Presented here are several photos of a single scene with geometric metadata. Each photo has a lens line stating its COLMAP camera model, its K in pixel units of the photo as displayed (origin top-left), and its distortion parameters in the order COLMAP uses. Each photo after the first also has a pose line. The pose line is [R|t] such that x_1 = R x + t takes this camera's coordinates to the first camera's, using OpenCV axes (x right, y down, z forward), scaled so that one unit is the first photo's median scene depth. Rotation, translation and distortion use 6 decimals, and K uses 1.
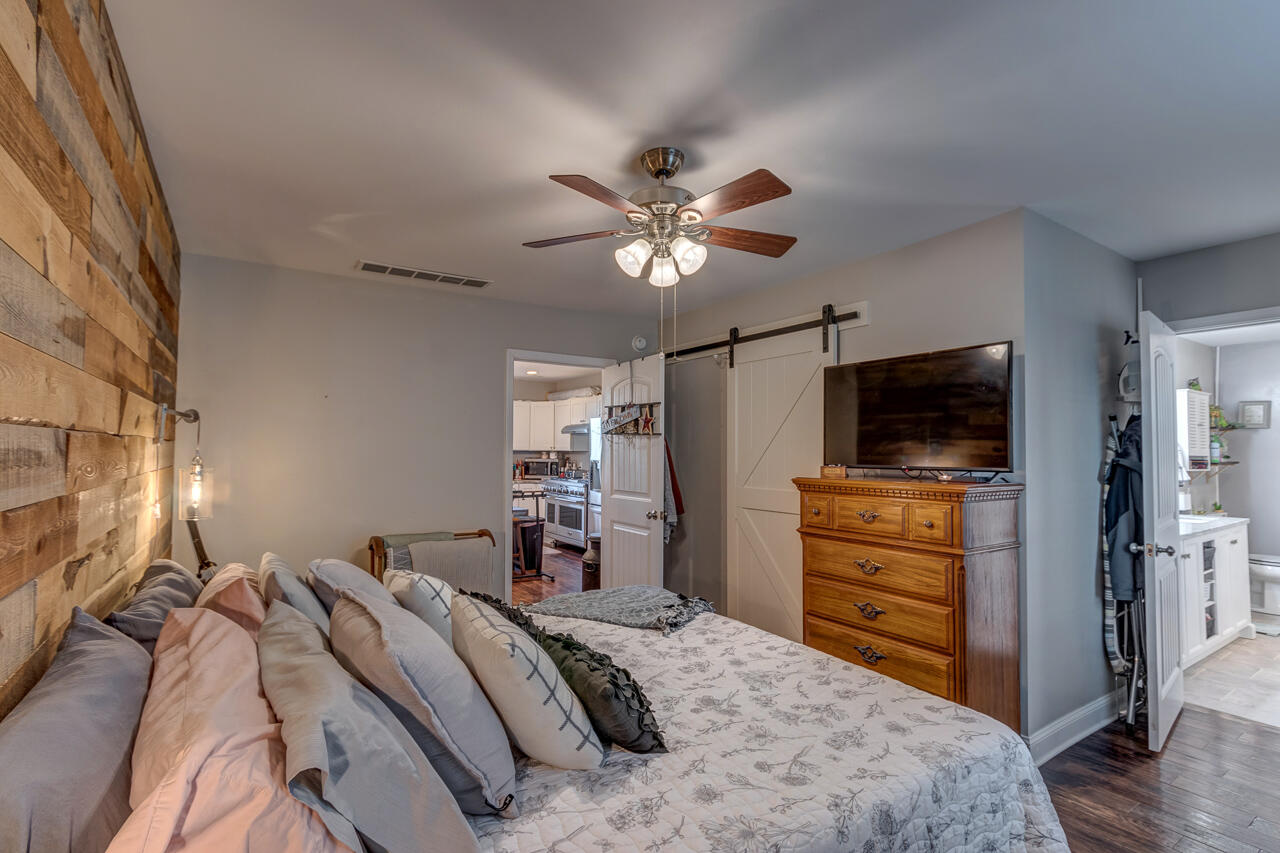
lens RADIAL K [[600.4, 0, 640.7], [0, 600.4, 432.0], [0, 0, 1]] dist [0.005291, -0.000097]
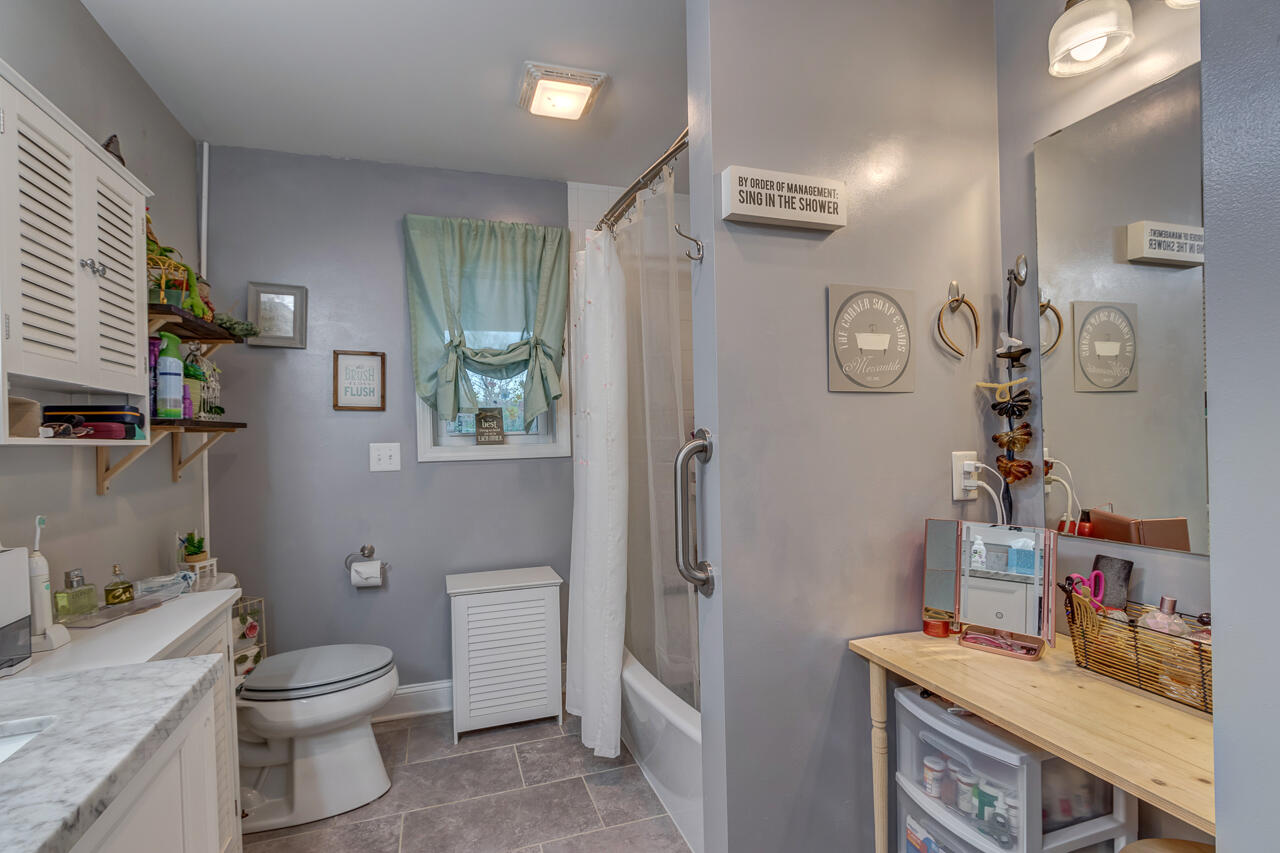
lens RADIAL K [[600.4, 0, 639.5], [0, 600.4, 434.9], [0, 0, 1]] dist [0.005291, -0.000097]
pose [[0.269035, -0.011545, 0.963061, 0.712573], [-0.001802, 0.999920, 0.012490, 0.054895], [-0.963129, -0.005095, 0.268993, 0.674664]]
